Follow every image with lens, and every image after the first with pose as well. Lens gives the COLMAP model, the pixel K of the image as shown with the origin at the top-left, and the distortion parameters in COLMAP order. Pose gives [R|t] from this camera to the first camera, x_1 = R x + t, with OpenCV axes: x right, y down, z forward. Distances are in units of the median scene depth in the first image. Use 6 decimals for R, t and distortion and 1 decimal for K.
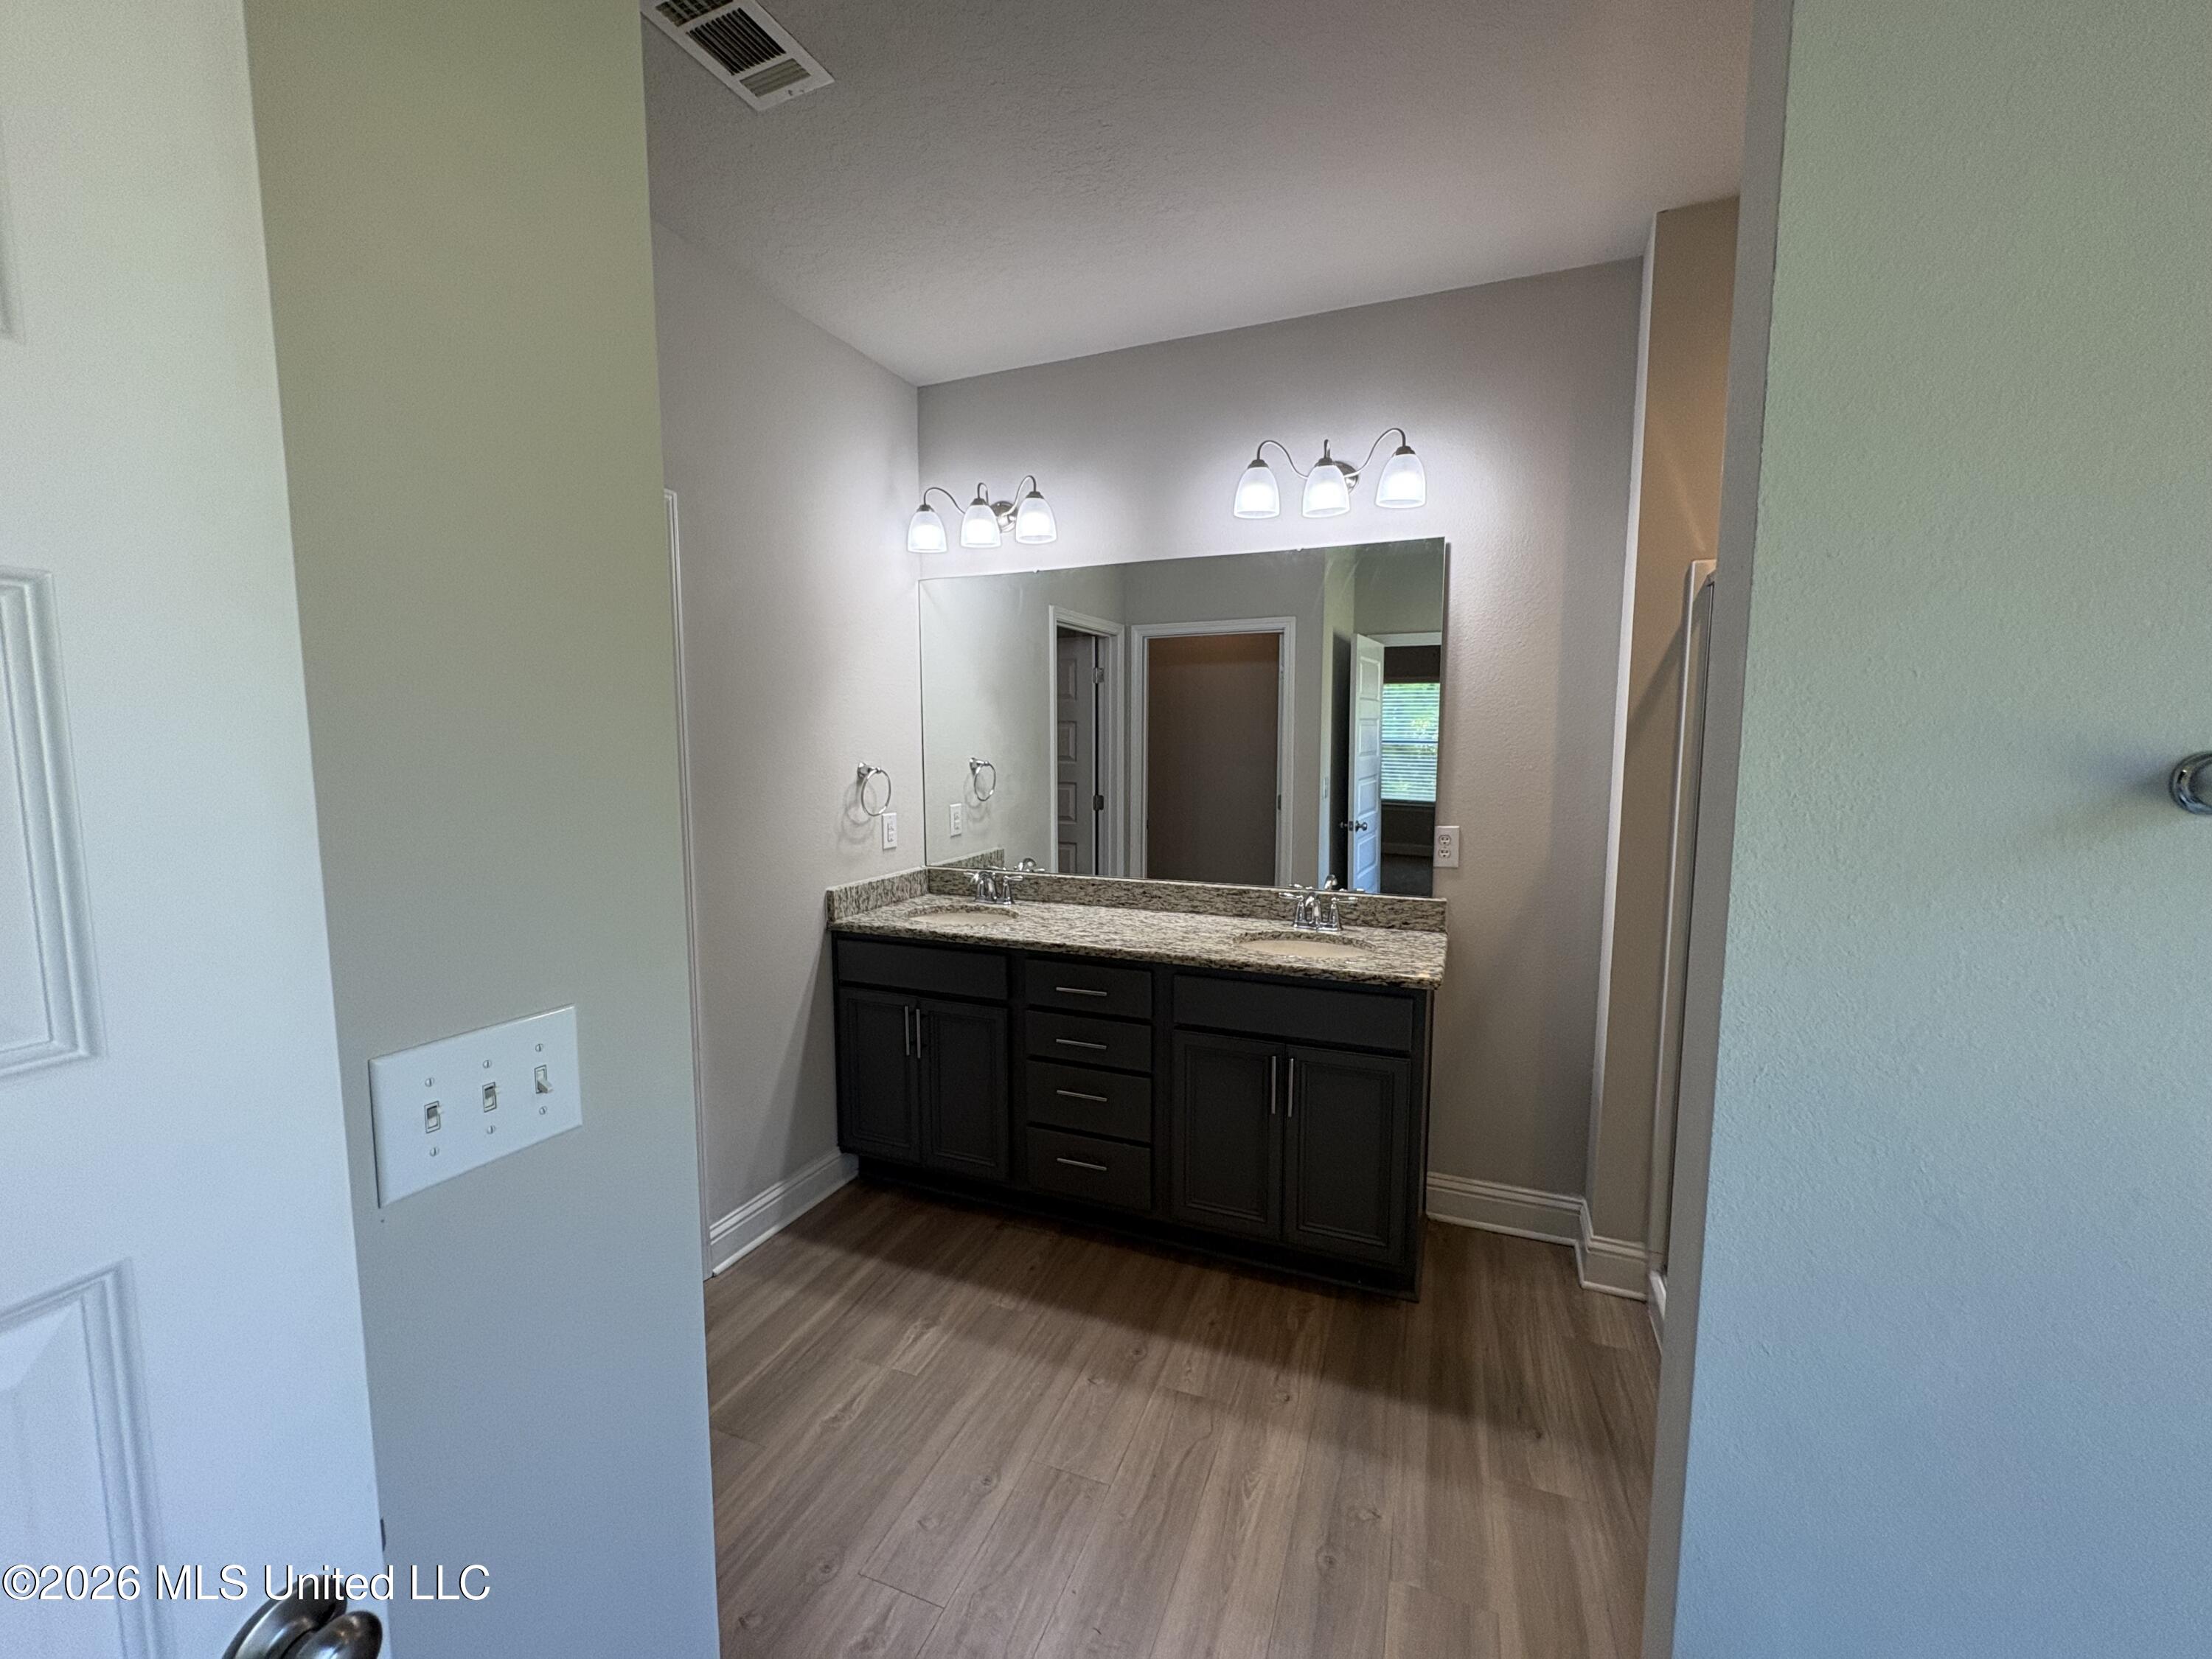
lens RADIAL K [[883.6, 0, 1107.0], [0, 883.6, 812.5], [0, 0, 1]] dist [0.003366, -0.000822]
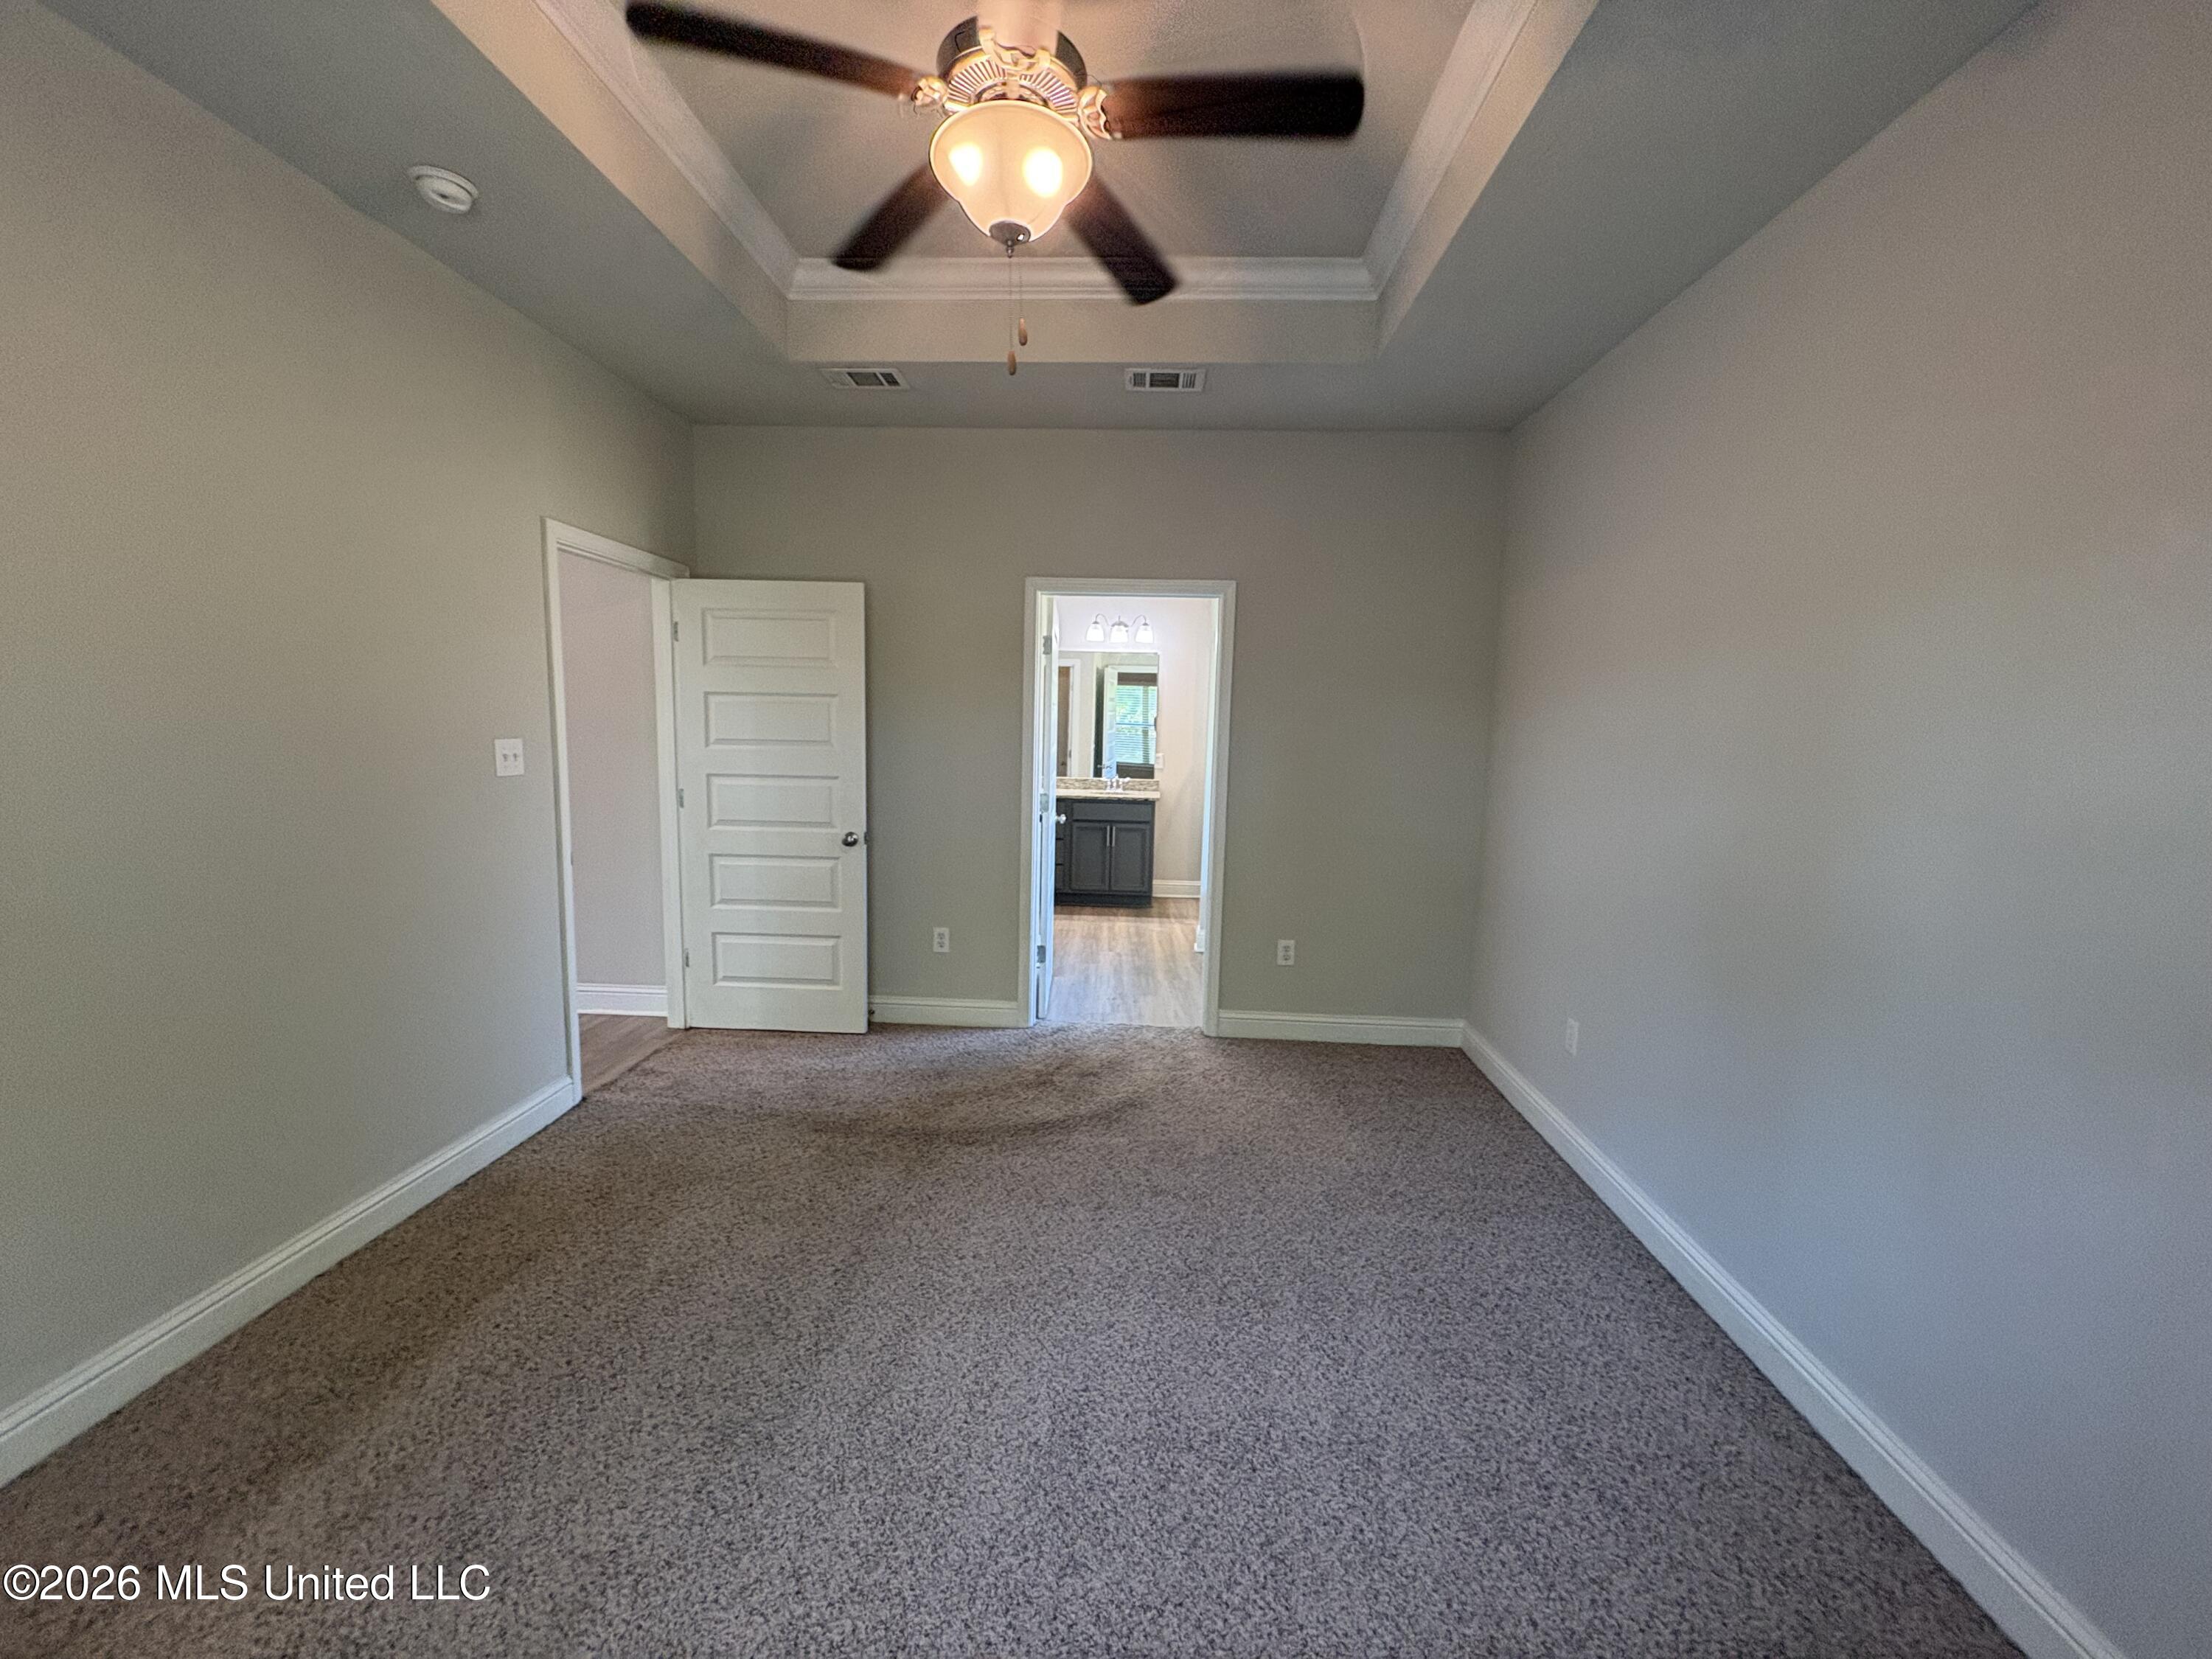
lens RADIAL K [[883.6, 0, 1106.6], [0, 883.6, 839.0], [0, 0, 1]] dist [0.003366, -0.000822]
pose [[0.947566, -0.020392, 0.318908, -0.692839], [0.005203, 0.998814, 0.048409, 0.144647], [-0.319517, -0.044212, 0.946548, -1.660899]]
